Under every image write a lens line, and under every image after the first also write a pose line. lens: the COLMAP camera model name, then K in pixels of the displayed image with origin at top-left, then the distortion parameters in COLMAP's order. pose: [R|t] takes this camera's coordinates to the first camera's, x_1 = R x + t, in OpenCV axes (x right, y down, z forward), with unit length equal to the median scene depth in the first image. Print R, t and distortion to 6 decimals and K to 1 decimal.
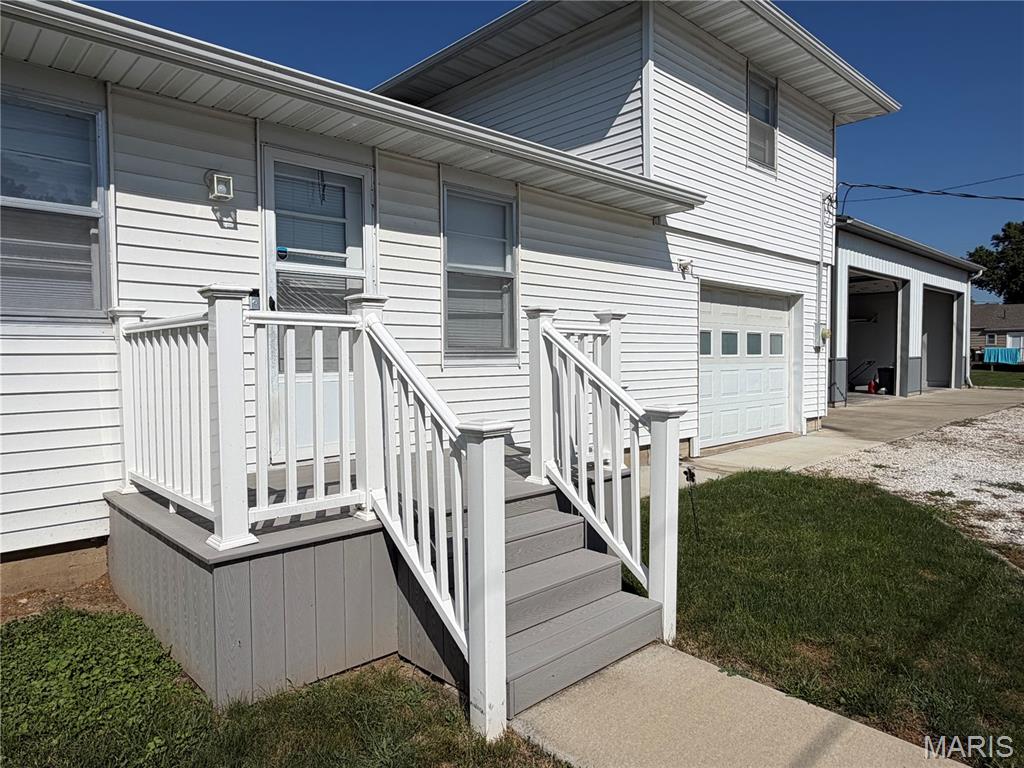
lens RADIAL K [[669.2, 0, 512.0], [0, 669.2, 384.0], [0, 0, 1]] dist [0.001707, 0.001985]
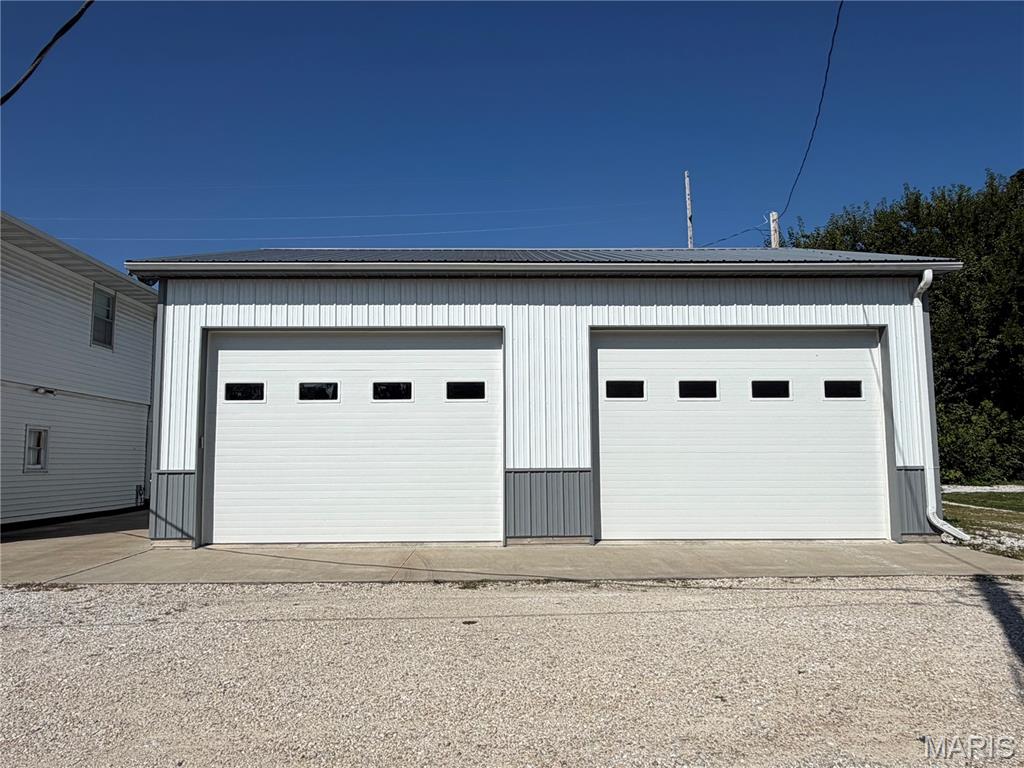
lens RADIAL K [[720.7, 0, 511.0], [0, 720.7, 389.5], [0, 0, 1]] dist [0.000345, 0.000383]
pose [[0.729546, -0.066387, -0.680702, 1.742452], [-0.027142, 0.991684, -0.125806, -0.054668], [0.683393, 0.110257, 0.721677, 1.030684]]
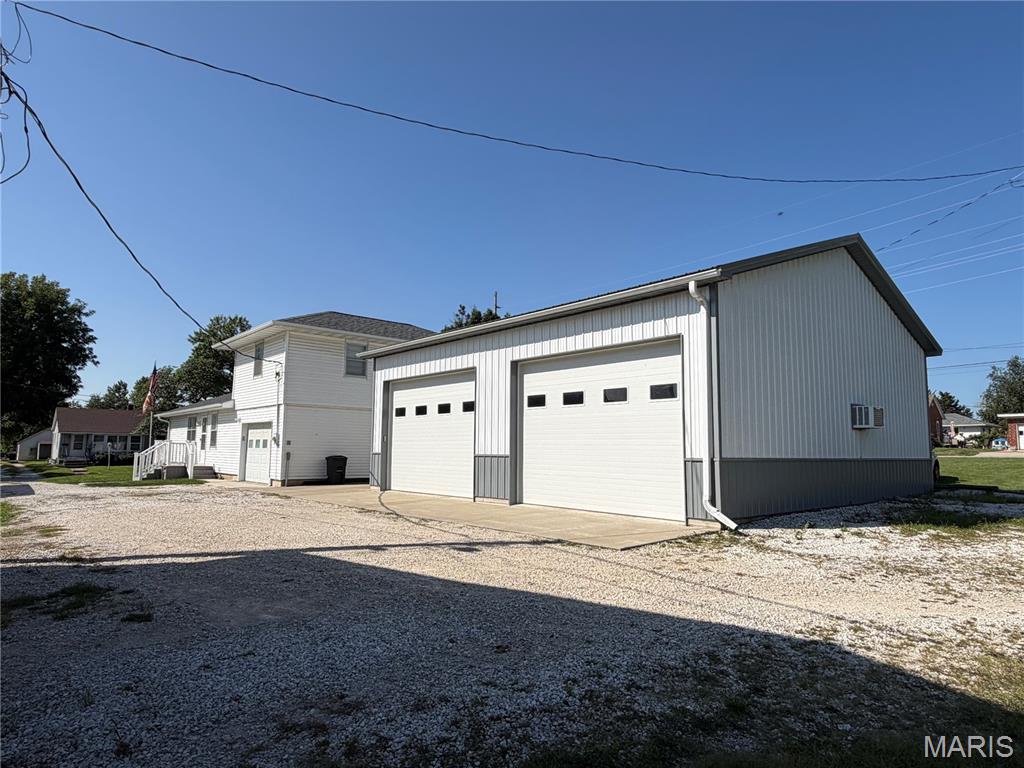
lens RADIAL K [[614.3, 0, 508.7], [0, 614.3, 387.3], [0, 0, 1]] dist [-0.001298, 0.000452]
pose [[-0.056289, -0.096935, -0.993698, 2.443144], [-0.051420, 0.994236, -0.094074, -0.095599], [0.997089, 0.045801, -0.060949, 1.922755]]
